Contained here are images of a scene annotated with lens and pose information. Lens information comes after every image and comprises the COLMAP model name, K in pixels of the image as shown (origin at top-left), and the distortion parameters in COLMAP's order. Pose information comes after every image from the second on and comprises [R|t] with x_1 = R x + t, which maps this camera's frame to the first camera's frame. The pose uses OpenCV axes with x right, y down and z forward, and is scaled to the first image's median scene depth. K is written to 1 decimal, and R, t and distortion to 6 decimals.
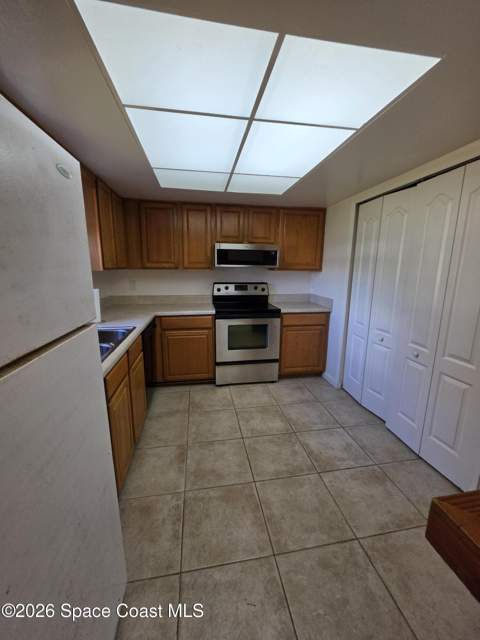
lens RADIAL K [[257.9, 0, 237.9], [0, 257.9, 319.0], [0, 0, 1]] dist [-0.012505, -0.000011]
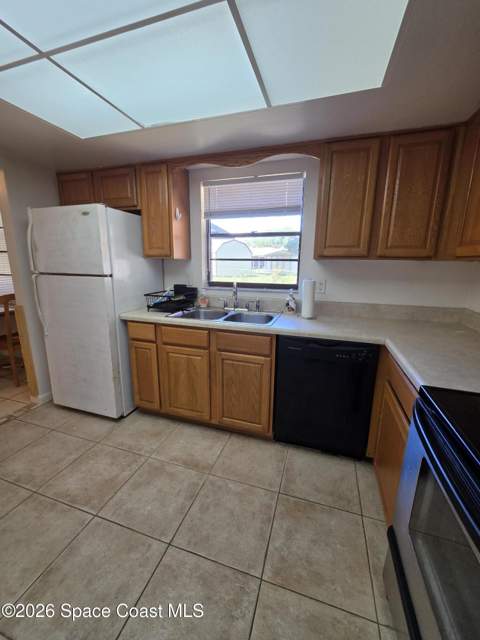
lens RADIAL K [[257.9, 0, 236.4], [0, 257.9, 315.7], [0, 0, 1]] dist [-0.012505, -0.000011]
pose [[-0.454550, 0.159835, -0.876263, 0.437627], [-0.204147, 0.938887, 0.277157, -0.234419], [0.867011, 0.304868, -0.394141, 1.441387]]
